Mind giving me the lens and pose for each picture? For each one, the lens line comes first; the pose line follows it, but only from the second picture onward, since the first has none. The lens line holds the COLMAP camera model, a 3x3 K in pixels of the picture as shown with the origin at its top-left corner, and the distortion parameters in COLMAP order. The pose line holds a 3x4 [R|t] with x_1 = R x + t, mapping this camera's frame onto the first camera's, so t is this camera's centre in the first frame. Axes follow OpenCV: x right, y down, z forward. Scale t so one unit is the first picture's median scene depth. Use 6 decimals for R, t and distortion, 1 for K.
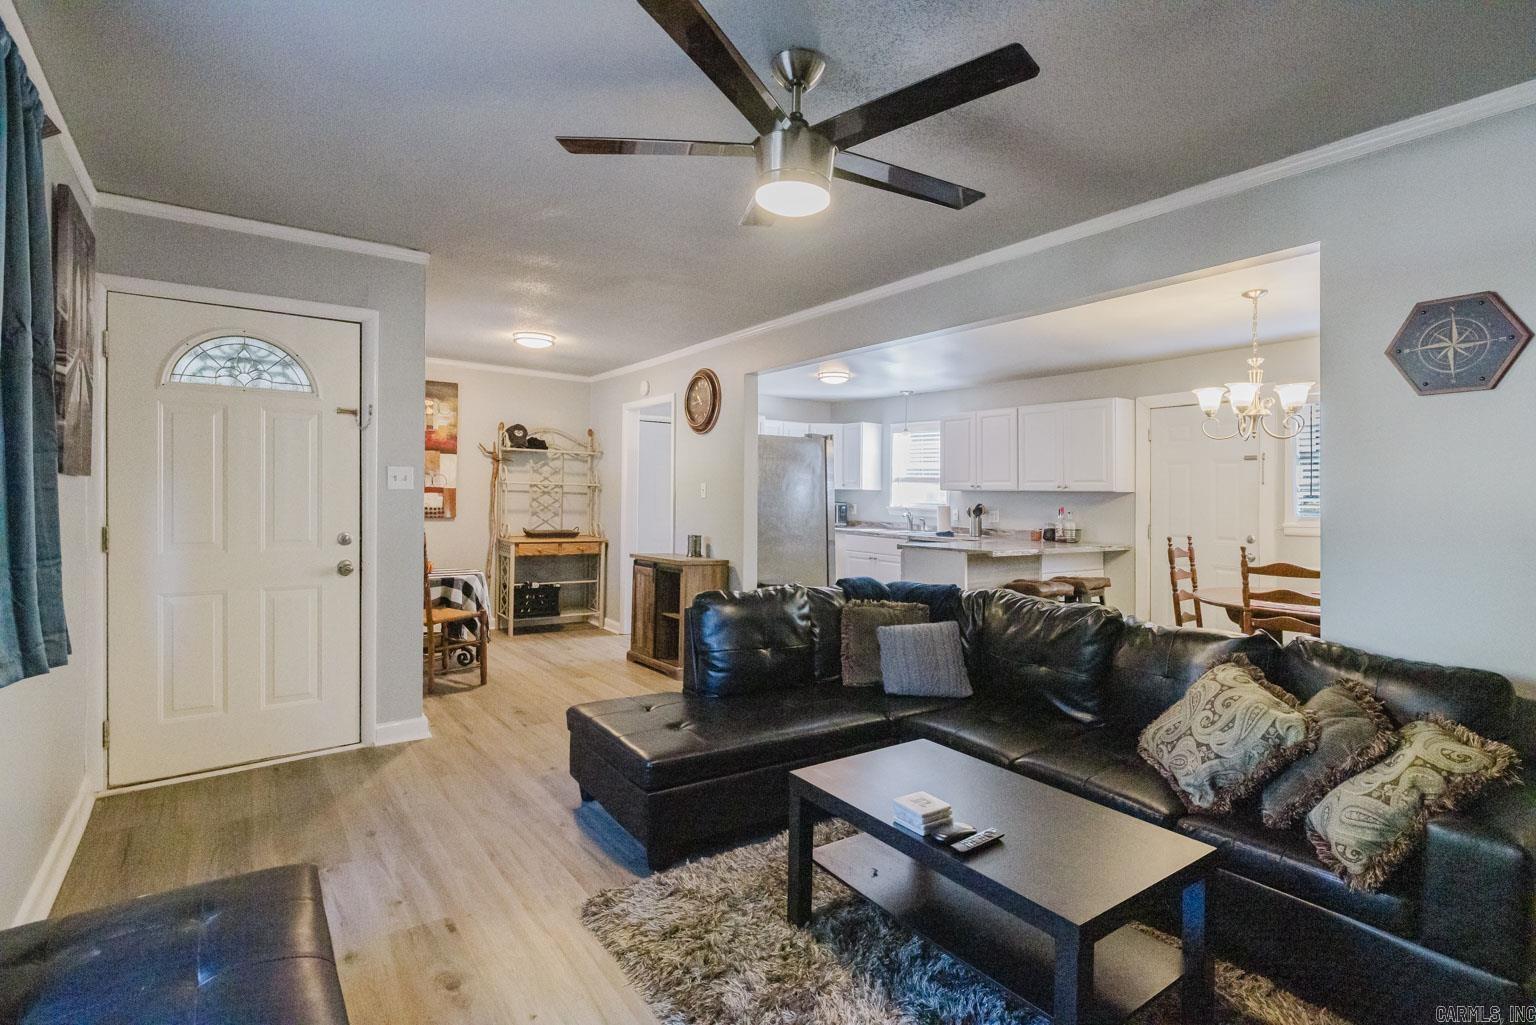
lens RADIAL K [[743.7, 0, 768.5], [0, 743.7, 483.4], [0, 0, 1]] dist [-0.006263, 0.001145]
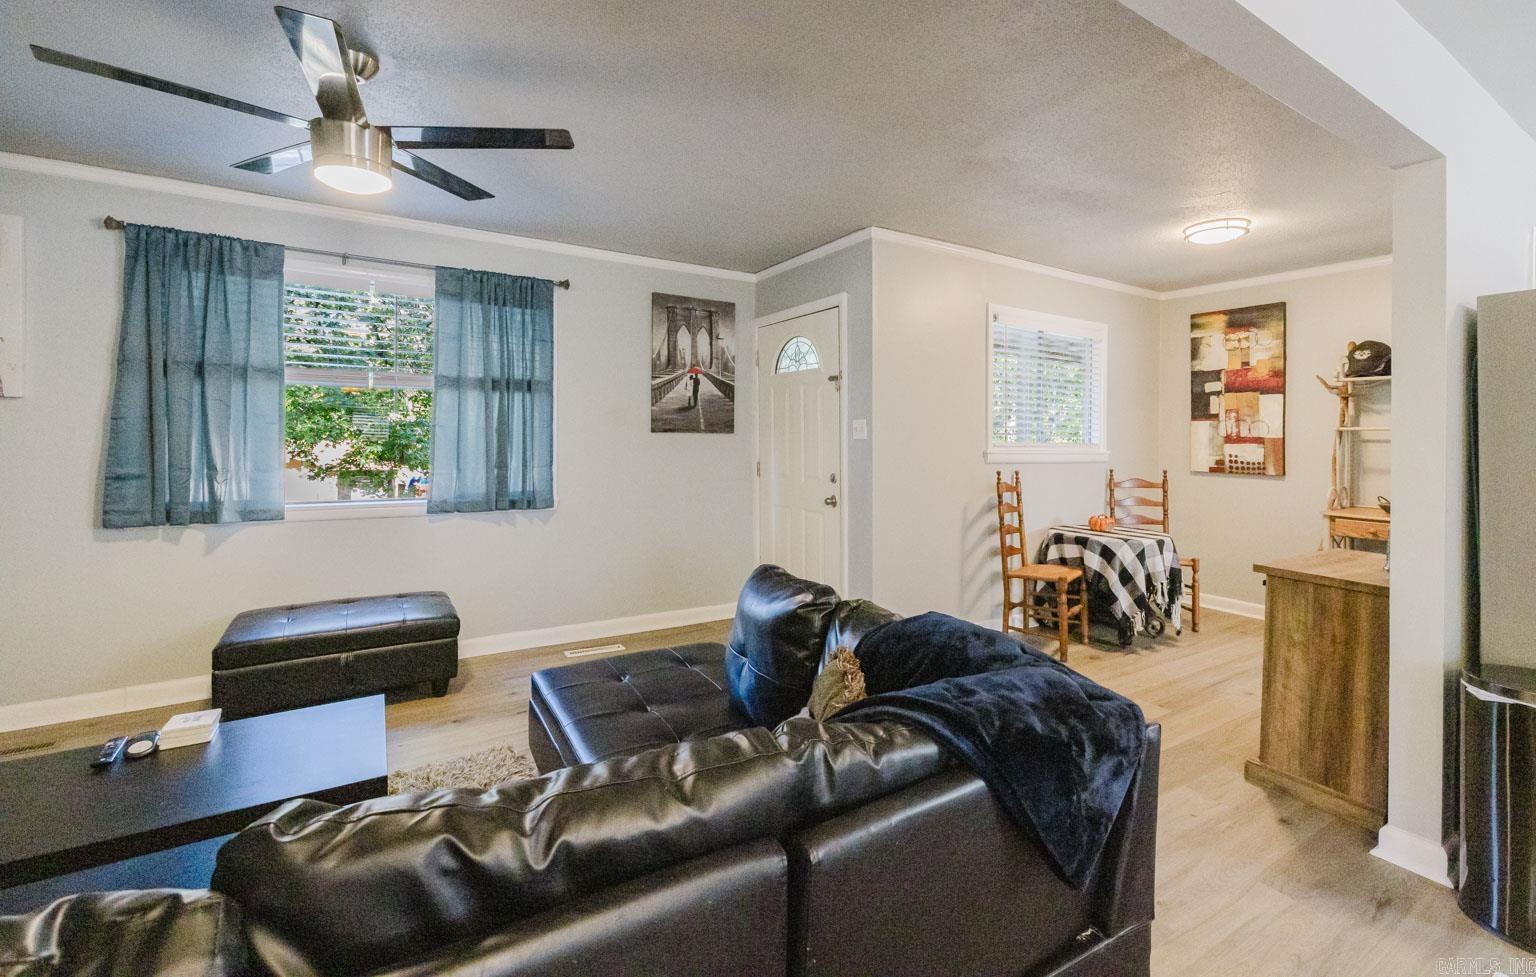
lens RADIAL K [[668.0, 0, 763.4], [0, 668.0, 417.4], [0, 0, 1]] dist [0.001593, 0.000168]
pose [[-0.067331, -0.041843, -0.996853, 0.315412], [0.010243, 0.999039, -0.042626, 0.009712], [0.997678, -0.013081, -0.066838, 0.513017]]
